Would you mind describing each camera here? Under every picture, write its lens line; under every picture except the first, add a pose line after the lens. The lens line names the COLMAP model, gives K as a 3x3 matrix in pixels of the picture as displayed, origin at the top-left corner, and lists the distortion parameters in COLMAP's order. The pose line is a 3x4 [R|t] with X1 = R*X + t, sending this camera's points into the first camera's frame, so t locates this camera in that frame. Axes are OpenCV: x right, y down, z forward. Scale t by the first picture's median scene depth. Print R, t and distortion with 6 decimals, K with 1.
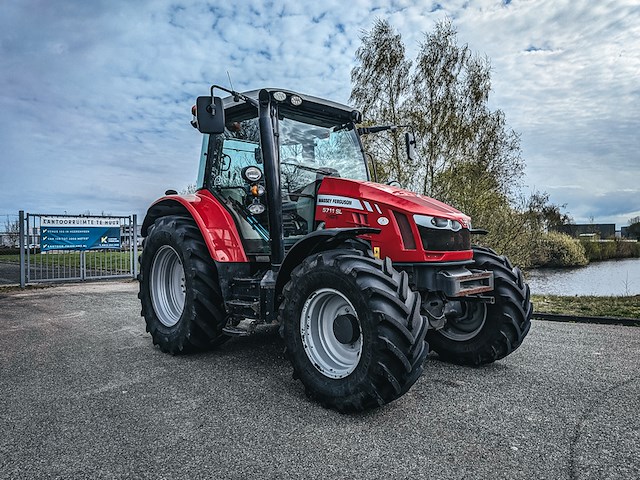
lens RADIAL K [[464.0, 0, 325.1], [0, 464.0, 238.9], [0, 0, 1]] dist [0.011839, -0.027401]
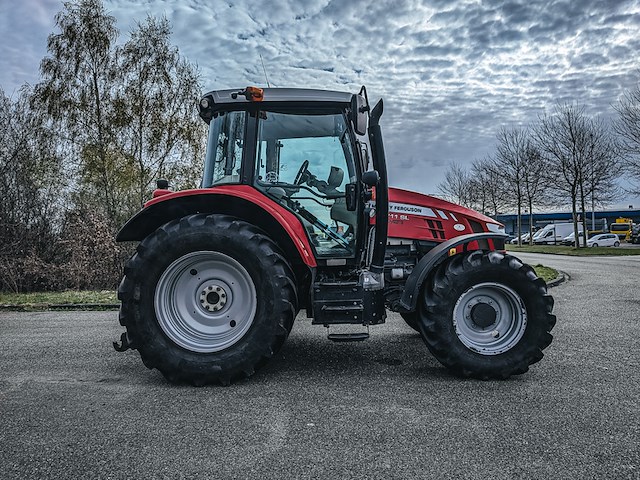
lens RADIAL K [[476.8, 0, 328.6], [0, 476.8, 225.4], [0, 0, 1]] dist [-0.001648, -0.013978]
pose [[0.689882, 0.022409, 0.723575, -0.963687], [0.002555, 0.999439, -0.033388, -0.001894], [-0.723917, 0.024883, 0.689438, 0.345612]]
